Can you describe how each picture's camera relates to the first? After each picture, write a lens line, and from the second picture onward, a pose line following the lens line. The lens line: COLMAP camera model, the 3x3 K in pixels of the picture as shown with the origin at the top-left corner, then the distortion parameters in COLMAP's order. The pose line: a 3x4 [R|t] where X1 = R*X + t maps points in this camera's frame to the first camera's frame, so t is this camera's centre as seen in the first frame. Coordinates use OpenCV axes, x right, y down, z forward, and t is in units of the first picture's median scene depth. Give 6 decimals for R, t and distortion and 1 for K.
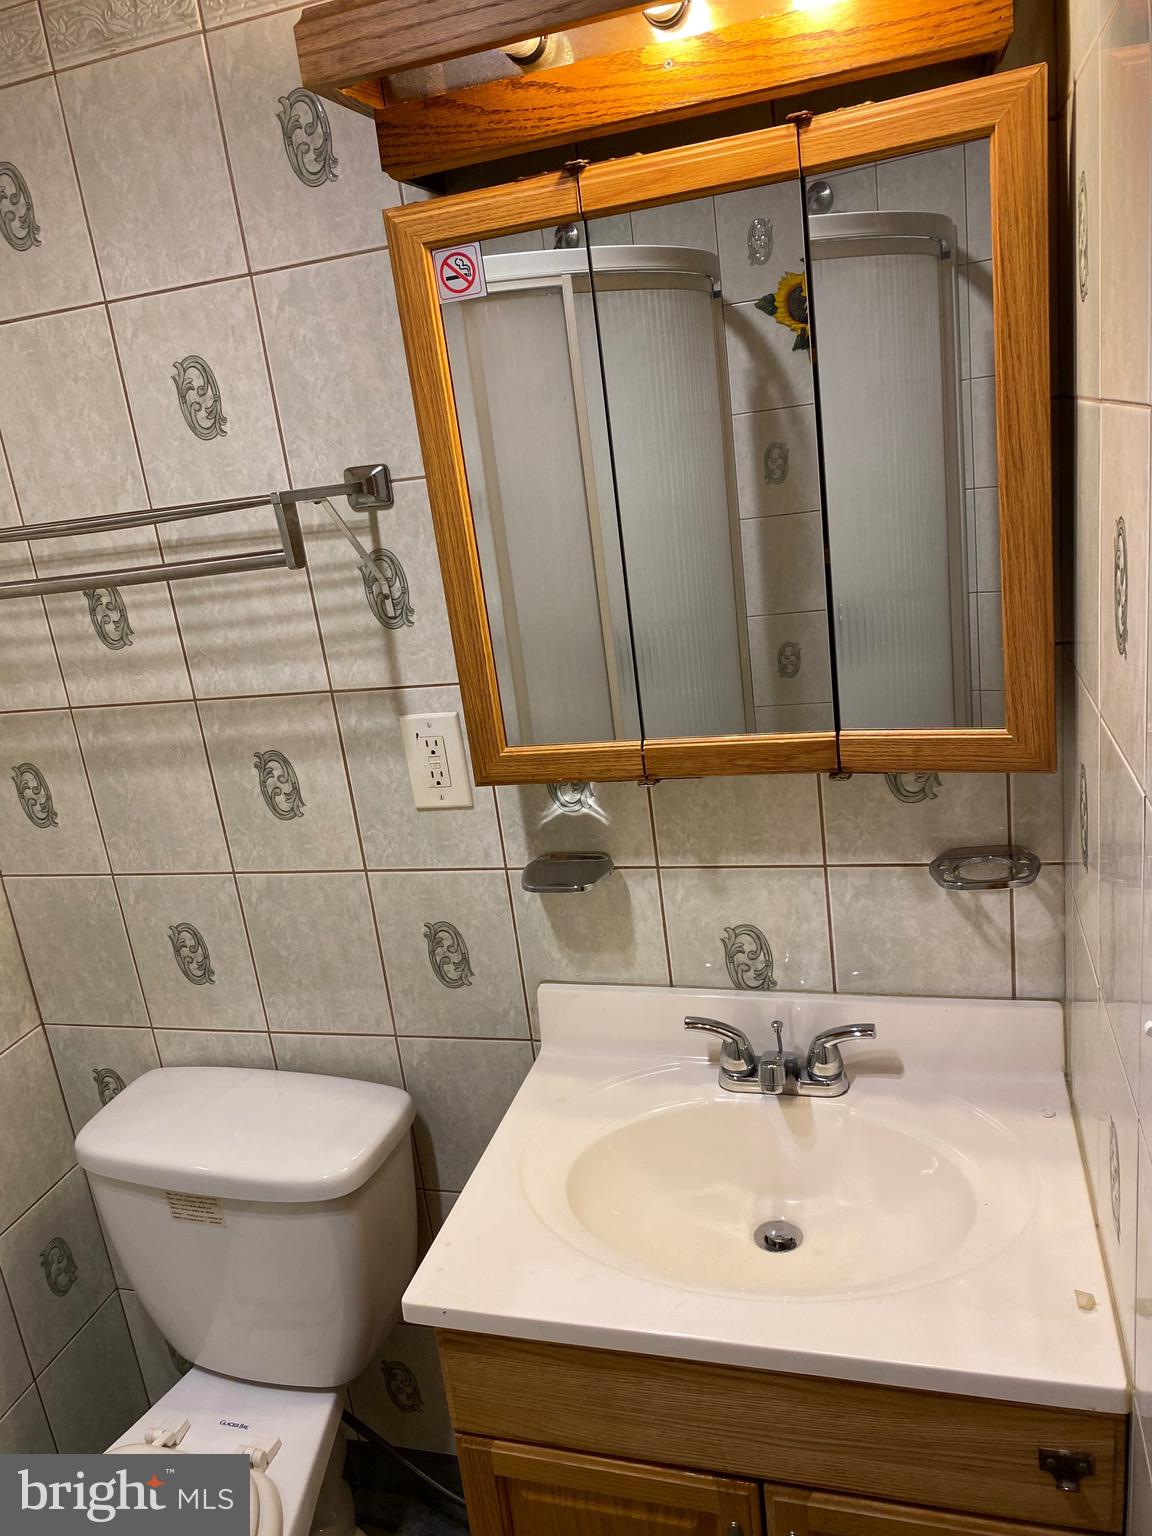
lens RADIAL K [[1173.2, 0, 567.3], [0, 1173.2, 774.7], [0, 0, 1]] dist [0.028786, -0.019078]
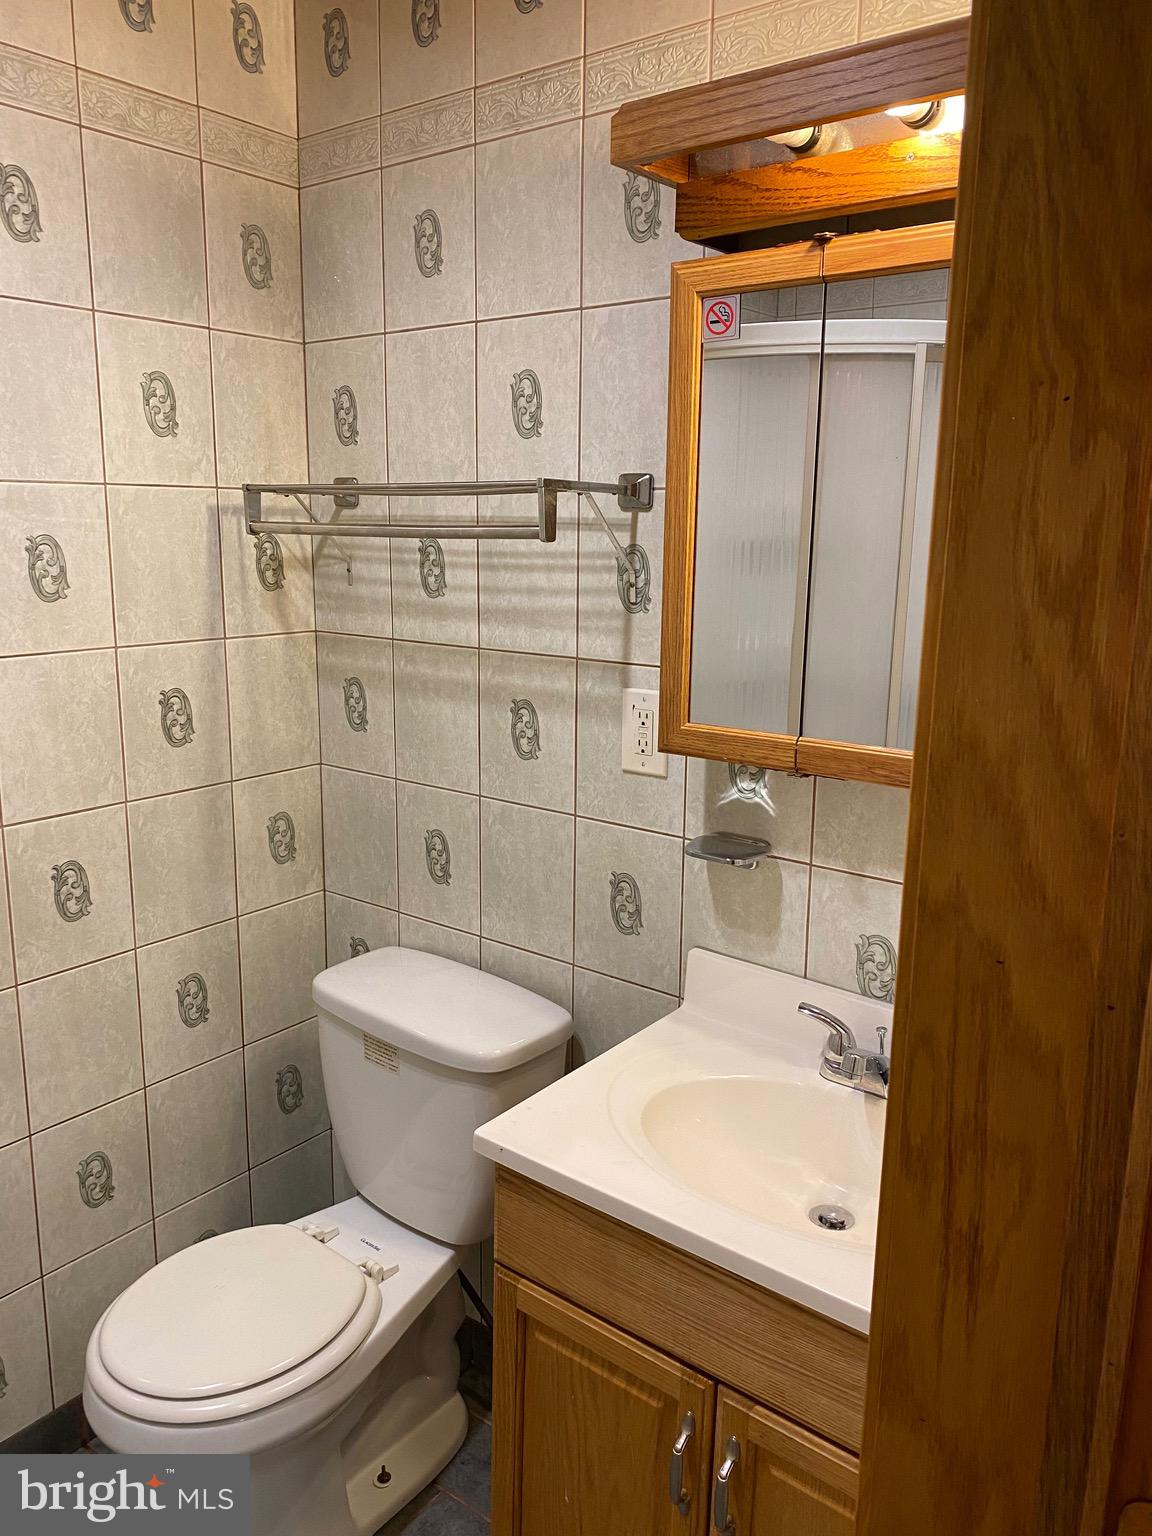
lens RADIAL K [[1173.2, 0, 579.1], [0, 1173.2, 777.0], [0, 0, 1]] dist [0.028786, -0.019078]
pose [[0.923208, 0.212219, -0.320391, 0.217427], [-0.227440, 0.973737, -0.010392, 0.061368], [0.309771, 0.082464, 0.947229, -0.118173]]
